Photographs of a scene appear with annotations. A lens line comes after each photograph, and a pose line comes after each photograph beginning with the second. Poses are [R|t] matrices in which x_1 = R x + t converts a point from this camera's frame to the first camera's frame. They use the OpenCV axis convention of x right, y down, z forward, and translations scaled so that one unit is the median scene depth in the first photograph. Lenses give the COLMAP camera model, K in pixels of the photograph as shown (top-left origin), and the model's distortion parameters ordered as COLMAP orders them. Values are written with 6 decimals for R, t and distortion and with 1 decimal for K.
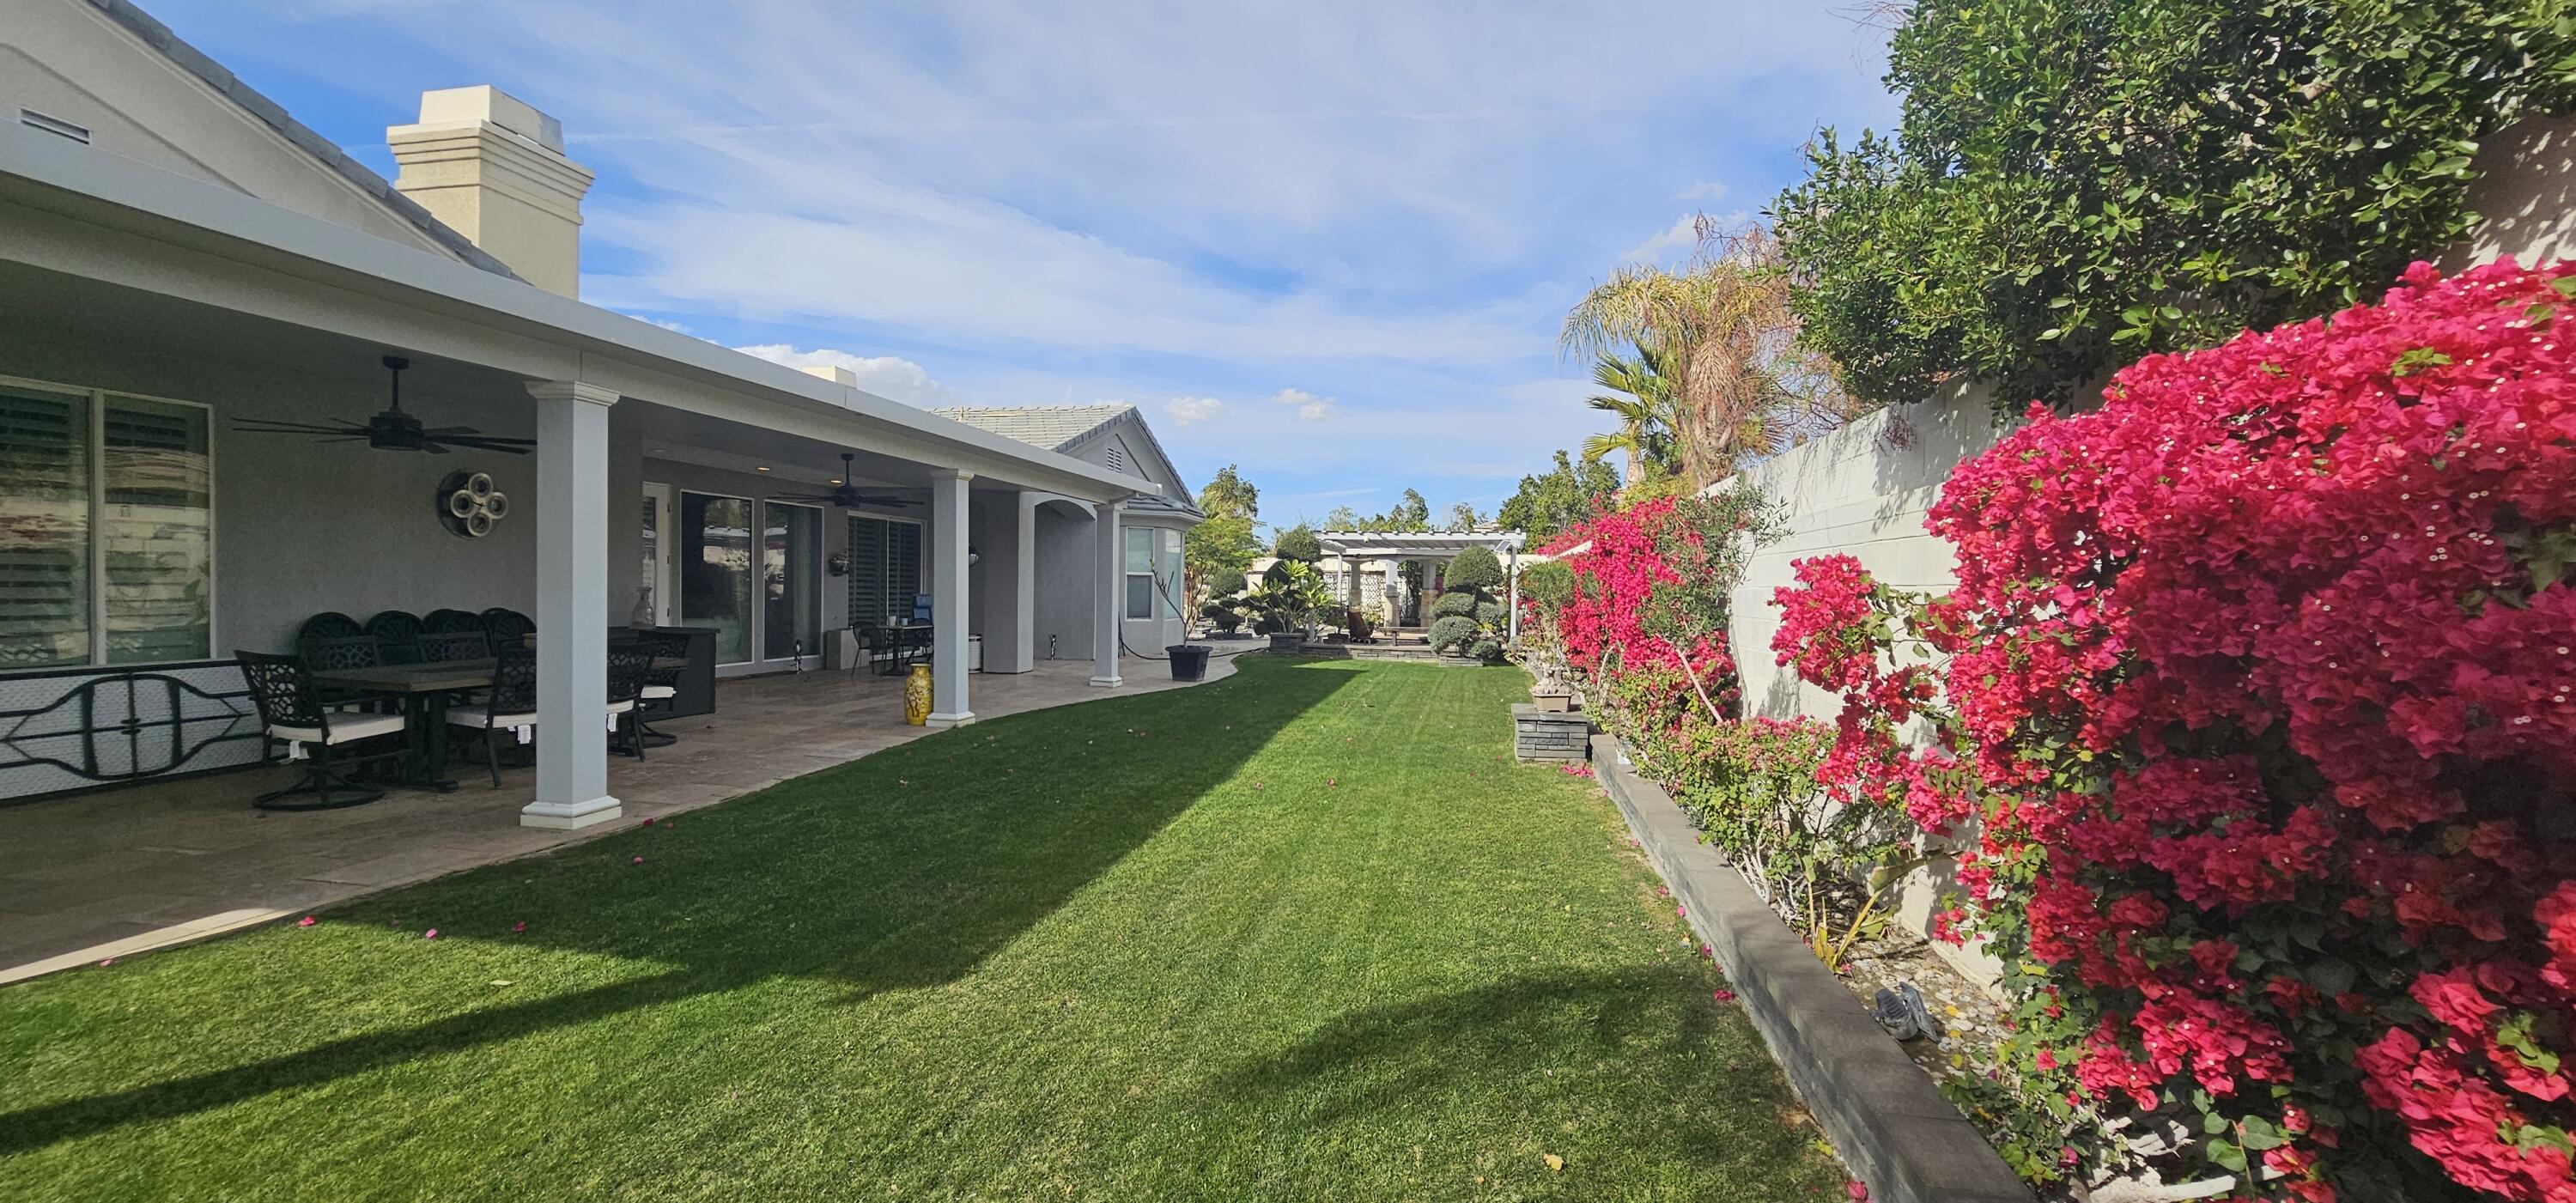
lens RADIAL K [[1060.0, 0, 1284.4], [0, 1060.0, 602.1], [0, 0, 1]] dist [-0.001494, 0.001099]
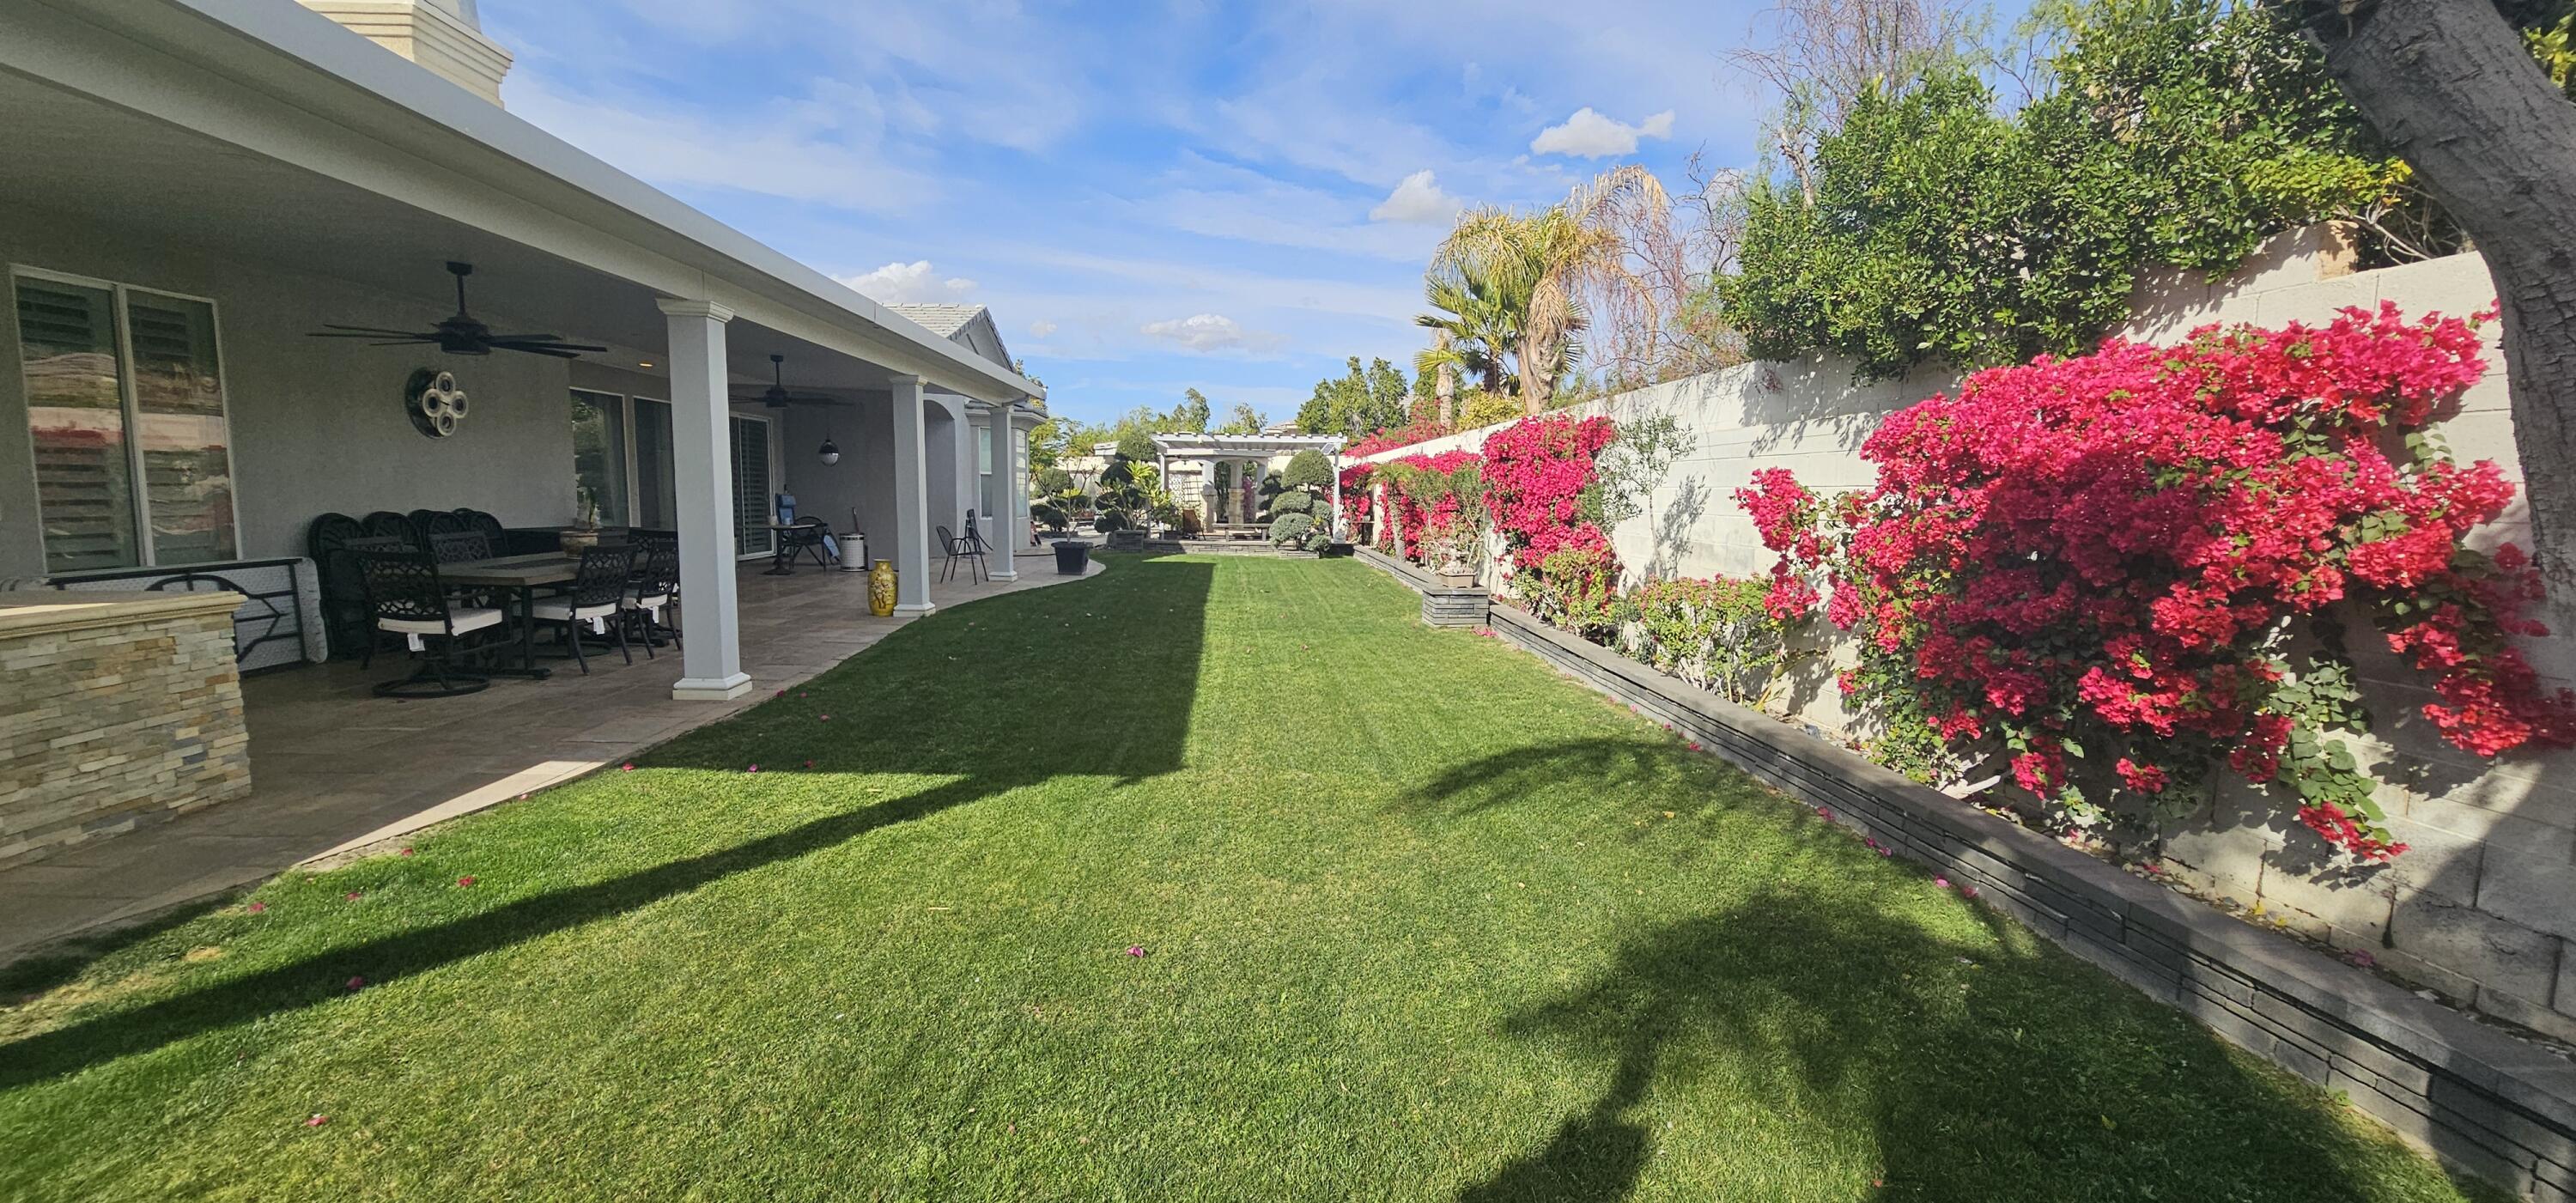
lens RADIAL K [[1060.0, 0, 1288.3], [0, 1060.0, 601.5], [0, 0, 1]] dist [-0.001494, 0.001099]
pose [[0.972693, -0.025259, 0.230717, -0.324136], [0.003357, 0.995487, 0.094836, 0.001384], [-0.232072, -0.091472, 0.968388, -0.227360]]
